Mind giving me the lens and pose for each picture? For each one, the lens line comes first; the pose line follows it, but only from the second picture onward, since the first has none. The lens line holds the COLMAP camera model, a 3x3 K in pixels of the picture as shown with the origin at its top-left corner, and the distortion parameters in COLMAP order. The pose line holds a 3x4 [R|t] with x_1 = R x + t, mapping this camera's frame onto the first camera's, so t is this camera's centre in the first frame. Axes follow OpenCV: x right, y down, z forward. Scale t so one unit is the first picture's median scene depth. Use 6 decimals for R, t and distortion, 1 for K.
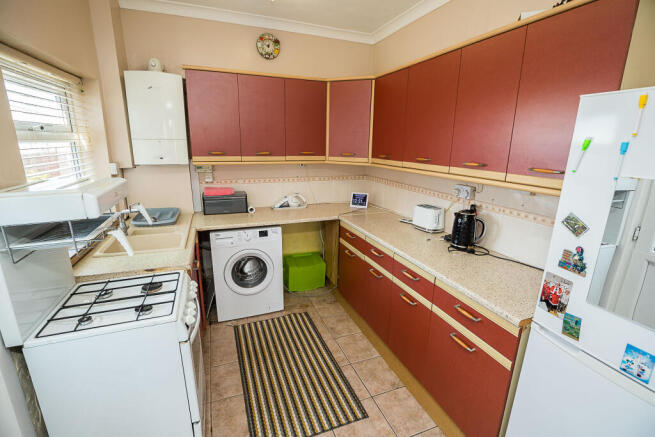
lens RADIAL K [[301.1, 0, 331.2], [0, 301.1, 217.6], [0, 0, 1]] dist [-0.033138, 0.007127]
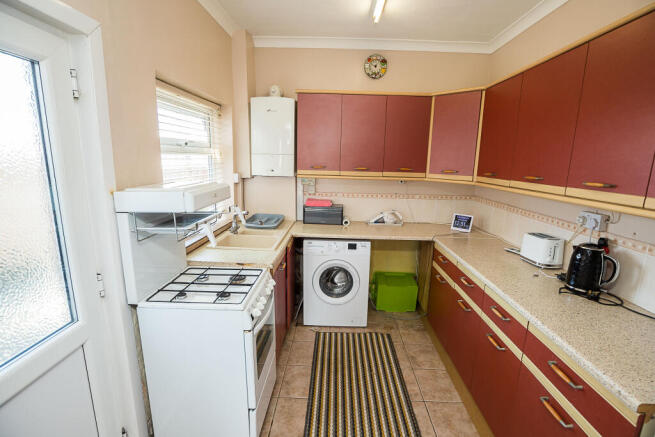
lens RADIAL K [[301.1, 0, 331.2], [0, 301.1, 217.6], [0, 0, 1]] dist [-0.033138, 0.007127]
pose [[0.921866, 0.078994, -0.379372, 0.089483], [-0.102411, 0.993859, -0.041914, 0.006466], [0.373731, 0.077491, 0.924294, 0.026170]]
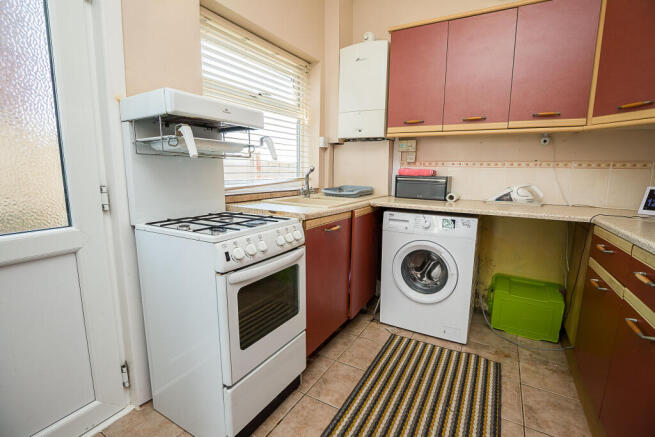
lens RADIAL K [[301.1, 0, 331.2], [0, 301.1, 217.6], [0, 0, 1]] dist [-0.033138, 0.007127]
pose [[0.625406, 0.112559, -0.772139, 0.156999], [-0.194295, 0.980838, -0.014390, 0.108294], [0.755723, 0.159022, 0.635291, 0.337714]]
